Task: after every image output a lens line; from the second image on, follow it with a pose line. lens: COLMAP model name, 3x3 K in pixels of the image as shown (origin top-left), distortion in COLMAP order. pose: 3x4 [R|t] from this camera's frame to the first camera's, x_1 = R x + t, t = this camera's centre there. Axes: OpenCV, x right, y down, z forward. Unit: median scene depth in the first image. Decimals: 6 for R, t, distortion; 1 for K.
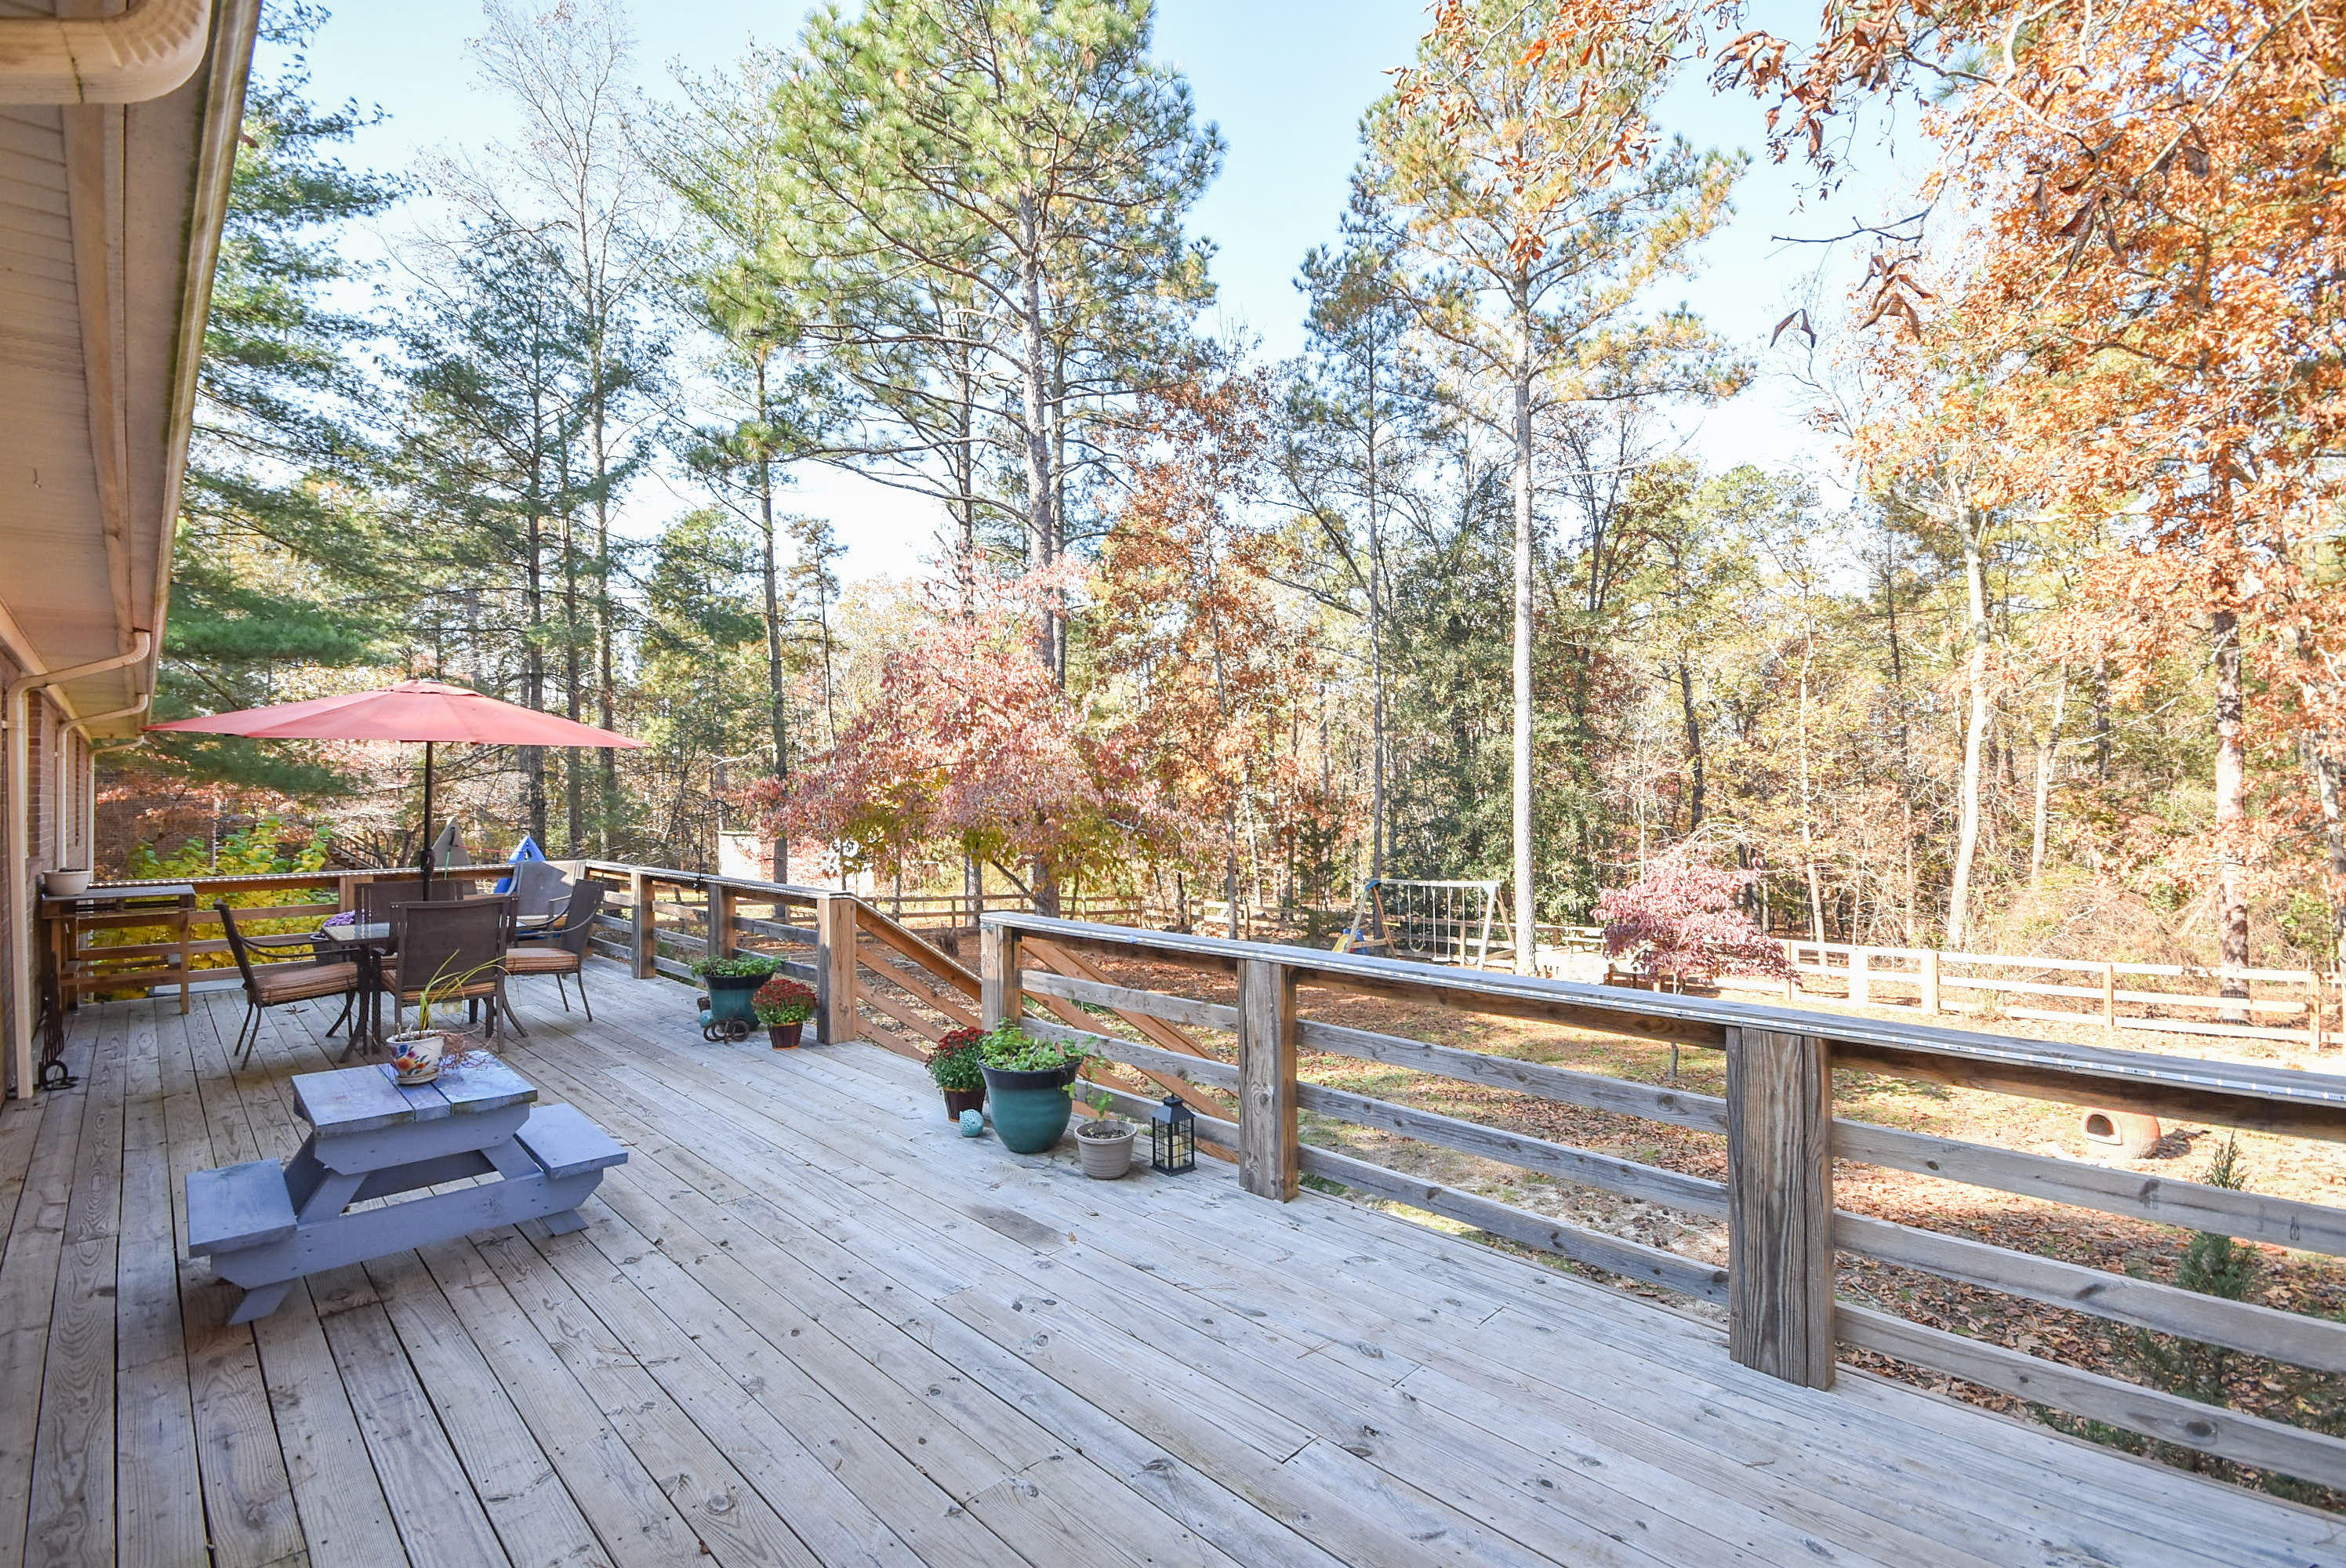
lens RADIAL K [[1060.3, 0, 1173.0], [0, 1060.3, 784.0], [0, 0, 1]] dist [0.000493, -0.000680]
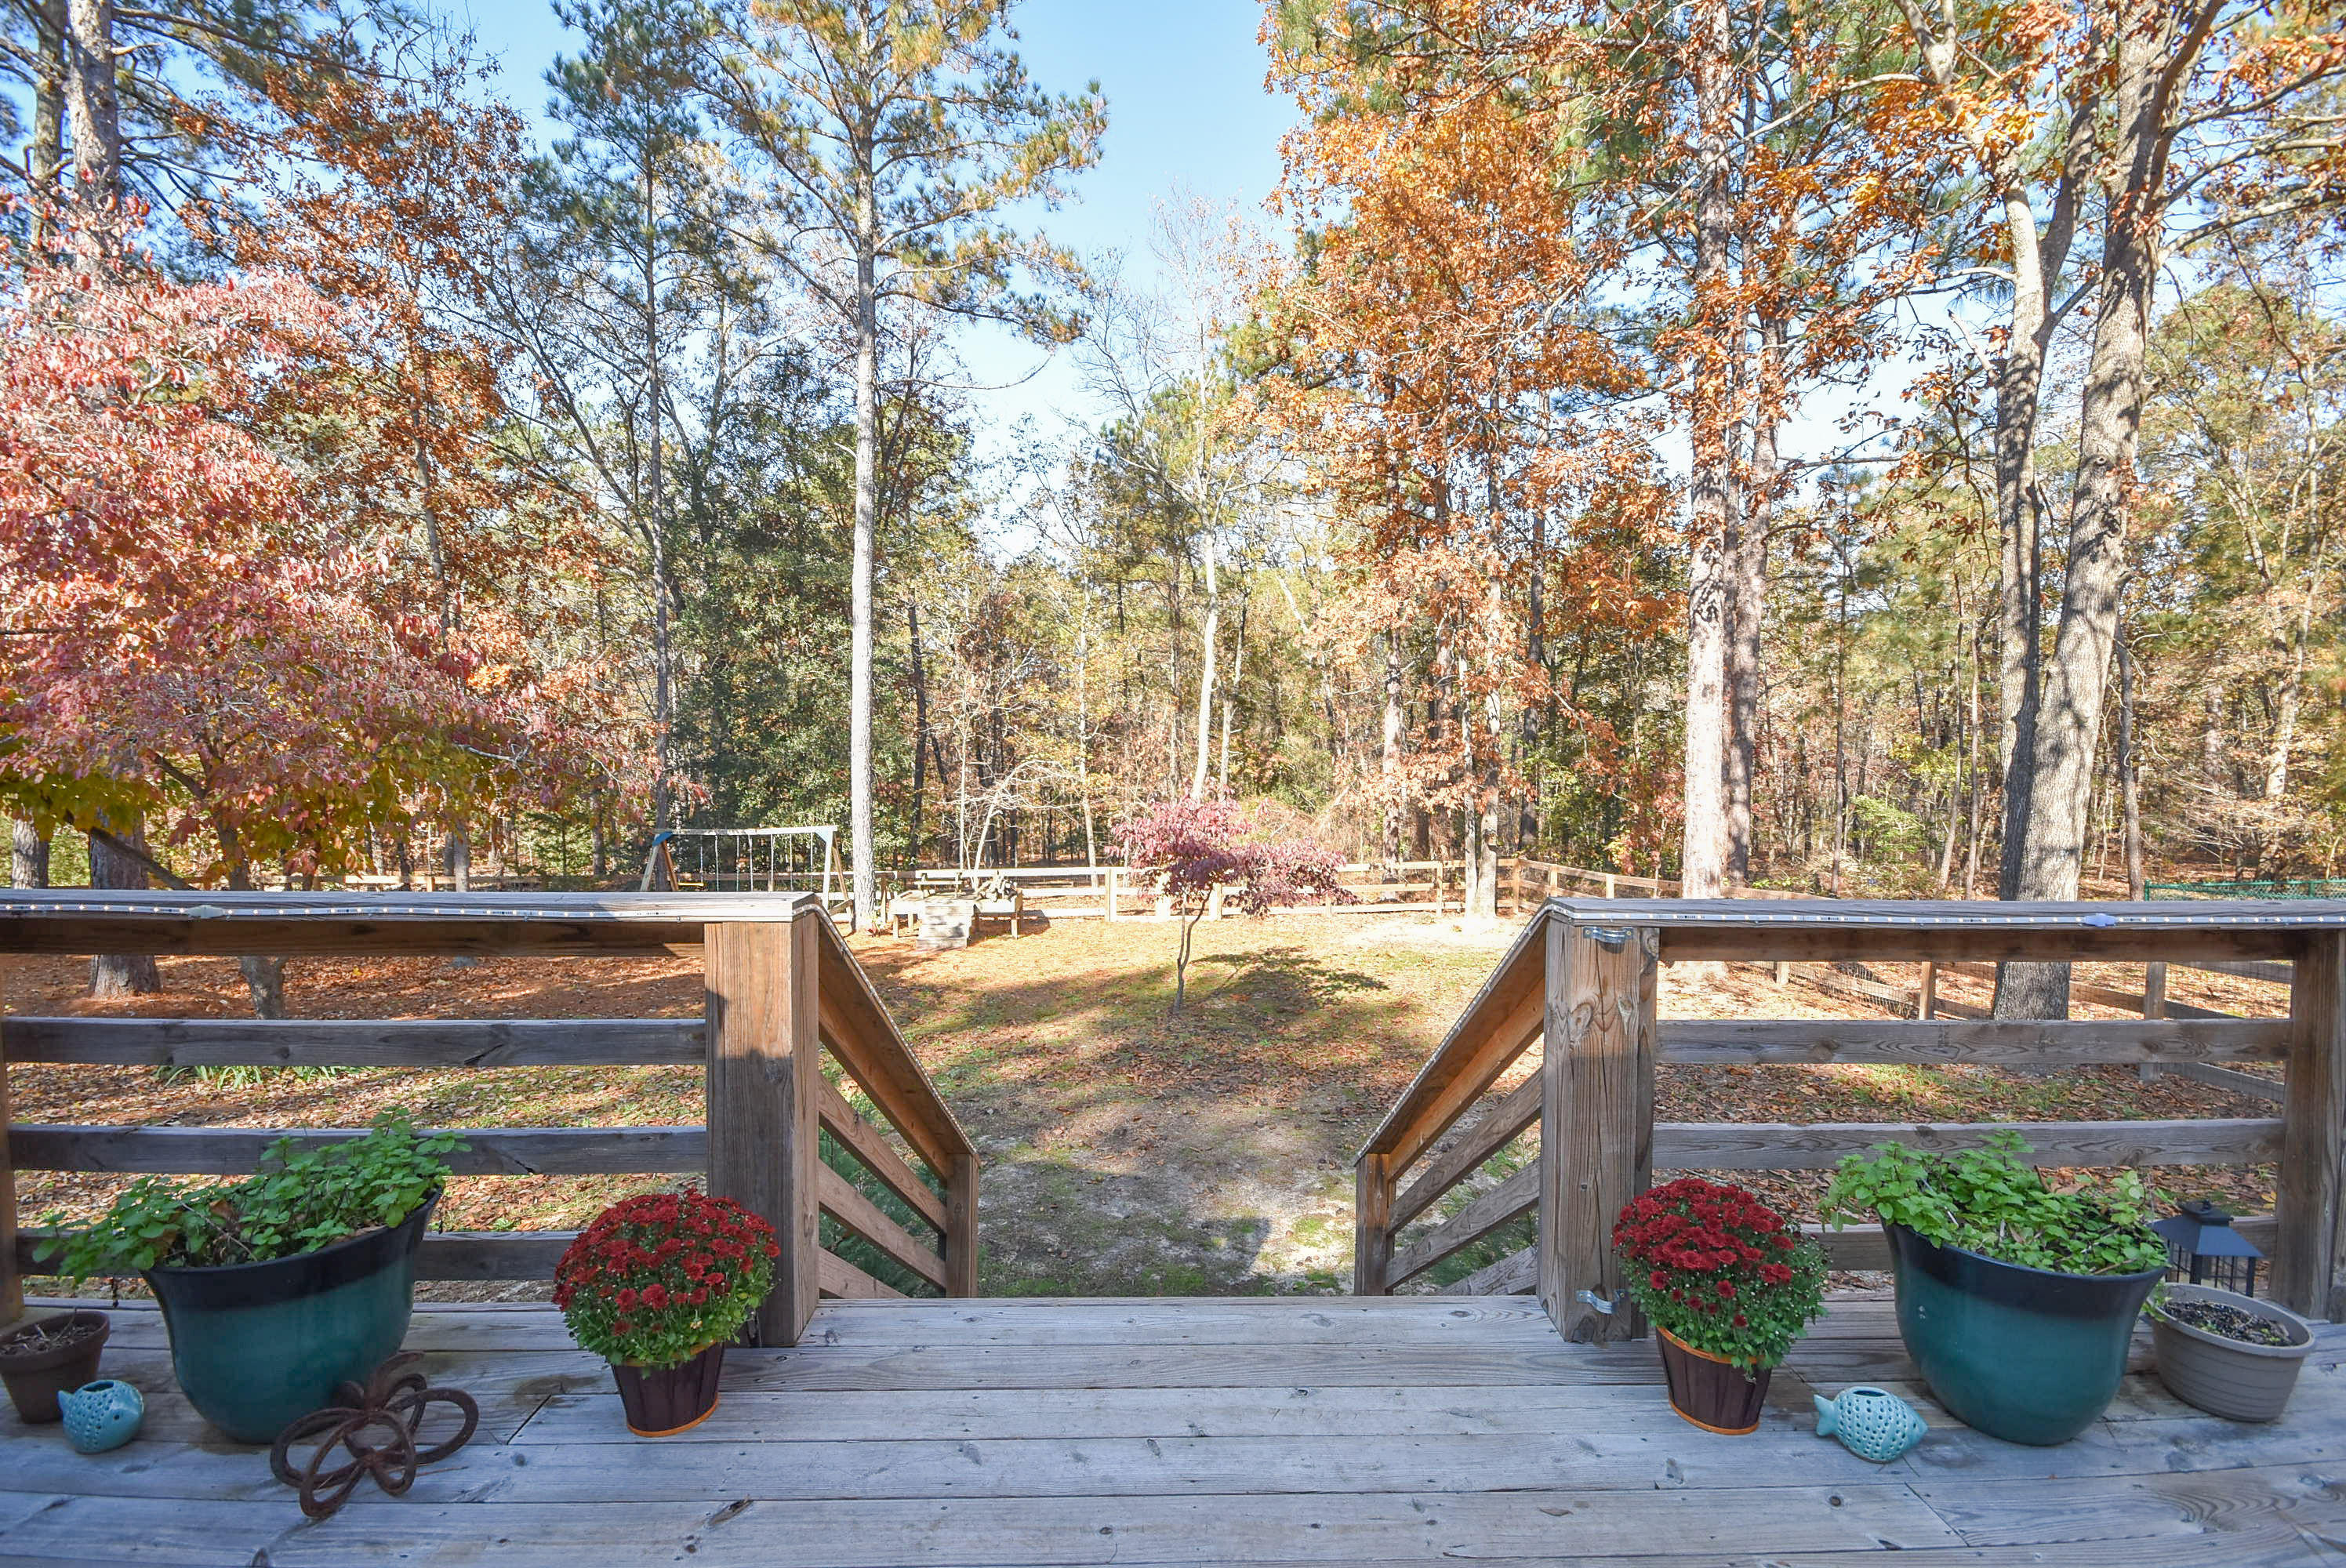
lens RADIAL K [[1060.3, 0, 1173.0], [0, 1060.3, 784.0], [0, 0, 1]] dist [0.000493, -0.000680]
pose [[0.690194, -0.022238, 0.723283, -0.127542], [-0.013365, 0.998965, 0.043467, 0.014372], [-0.723501, -0.039668, 0.689183, 0.183921]]
